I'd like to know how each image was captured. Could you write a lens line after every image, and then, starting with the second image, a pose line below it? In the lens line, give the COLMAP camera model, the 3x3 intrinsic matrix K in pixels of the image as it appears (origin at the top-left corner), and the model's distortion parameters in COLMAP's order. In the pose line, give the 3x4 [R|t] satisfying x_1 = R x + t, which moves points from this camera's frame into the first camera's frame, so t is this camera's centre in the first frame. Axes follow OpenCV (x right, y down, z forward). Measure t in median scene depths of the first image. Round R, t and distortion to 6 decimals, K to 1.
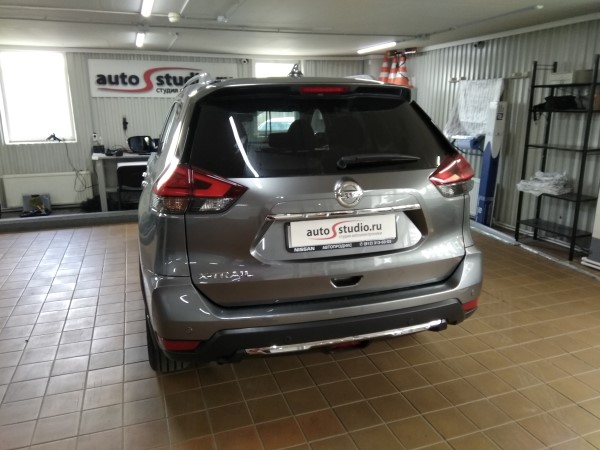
lens RADIAL K [[474.2, 0, 298.4], [0, 474.2, 226.5], [0, 0, 1]] dist [0.038066, -0.051705]
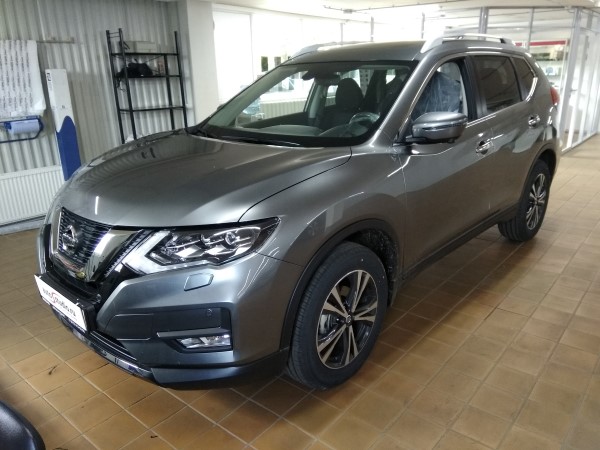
lens RADIAL K [[474.2, 0, 299.9], [0, 474.2, 224.2], [0, 0, 1]] dist [0.038066, -0.051705]
pose [[-0.512615, -0.253213, 0.820432, -0.651840], [0.230087, 0.880068, 0.415380, -0.310369], [-0.827216, 0.401701, -0.392875, 1.241464]]
